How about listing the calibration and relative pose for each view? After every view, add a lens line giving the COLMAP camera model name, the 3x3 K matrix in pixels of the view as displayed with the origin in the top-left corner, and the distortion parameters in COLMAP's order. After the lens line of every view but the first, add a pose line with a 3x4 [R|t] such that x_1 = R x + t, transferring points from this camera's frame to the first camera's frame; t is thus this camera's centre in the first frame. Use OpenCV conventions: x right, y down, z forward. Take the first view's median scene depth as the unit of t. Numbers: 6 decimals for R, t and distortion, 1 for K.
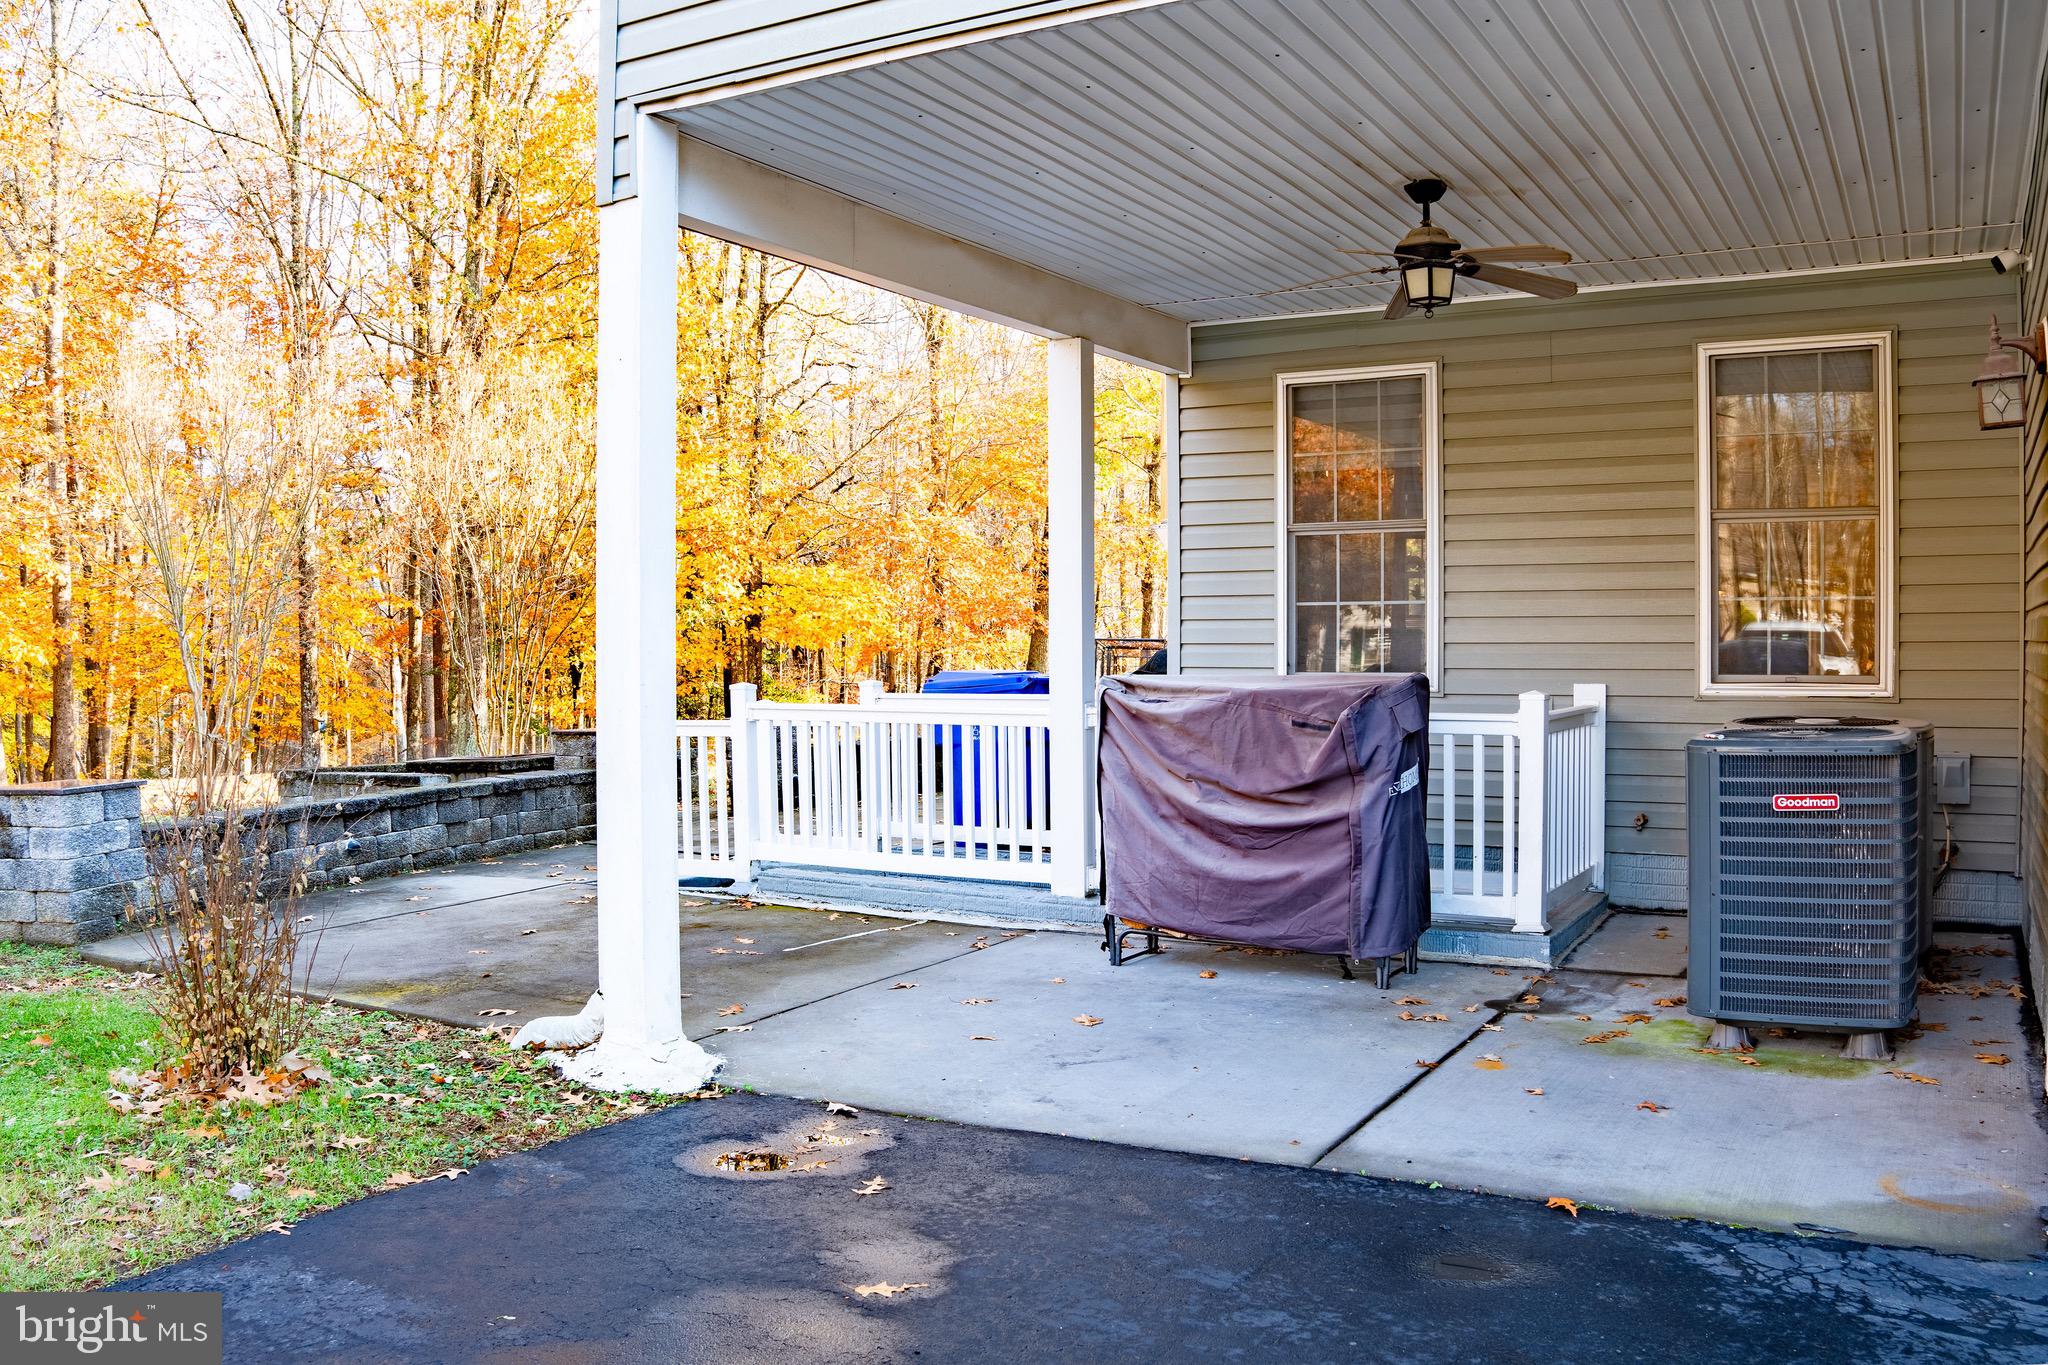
lens RADIAL K [[1624.1, 0, 1025.1], [0, 1624.1, 689.9], [0, 0, 1]] dist [-0.194134, 0.132802]
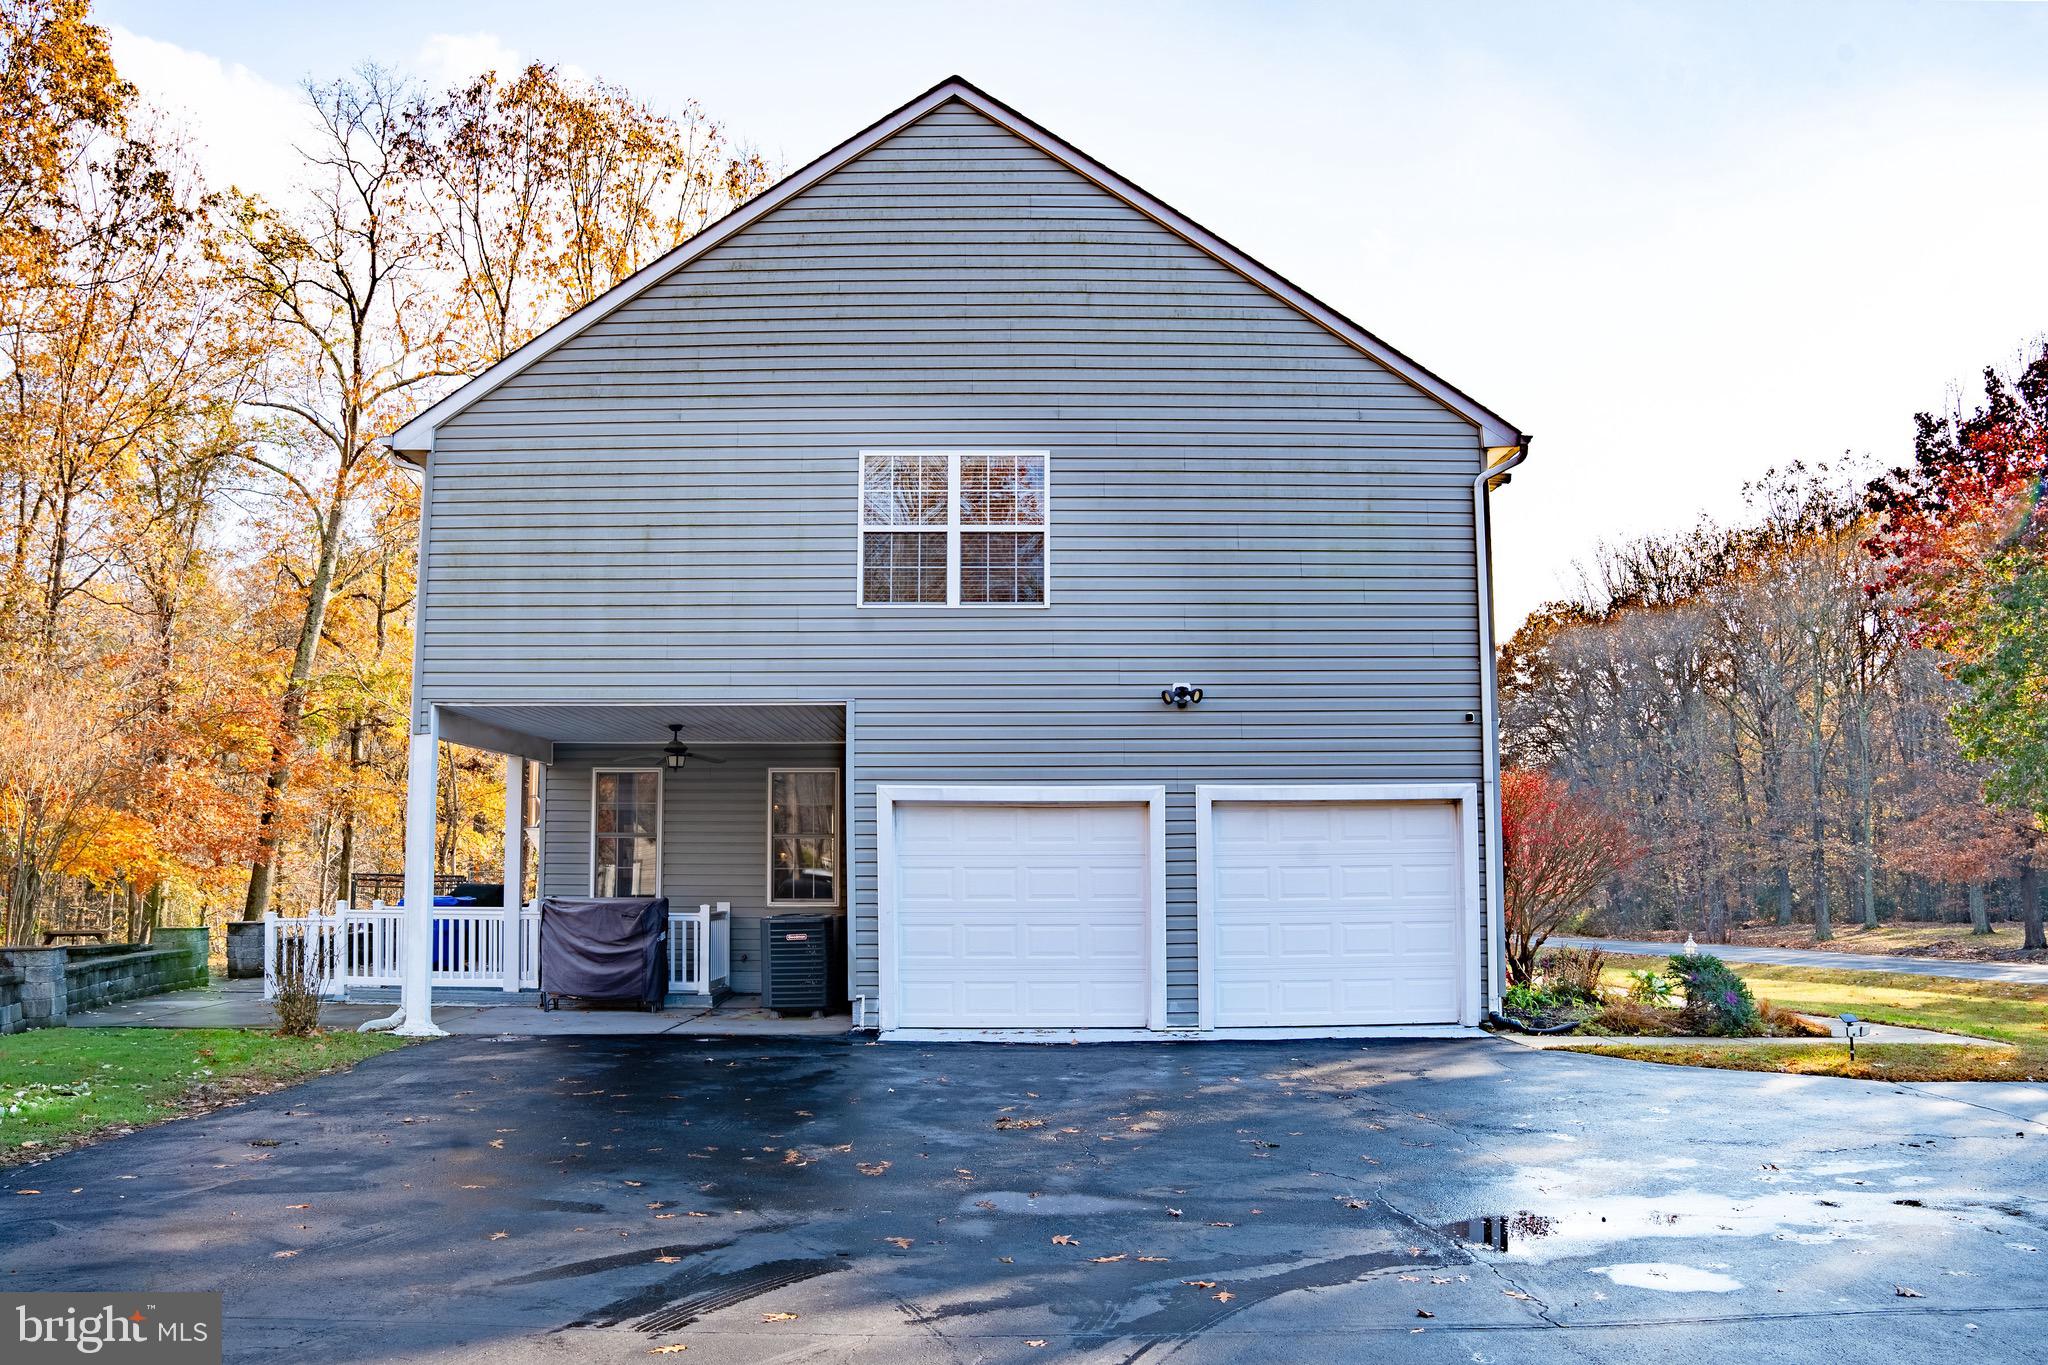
lens RADIAL K [[1624.1, 0, 1025.1], [0, 1624.1, 689.9], [0, 0, 1]] dist [-0.194134, 0.132802]
pose [[0.851730, 0.060994, 0.520419, -0.641897], [0.013942, 0.990212, -0.138872, 0.026359], [-0.523795, 0.125537, 0.842543, -1.580675]]
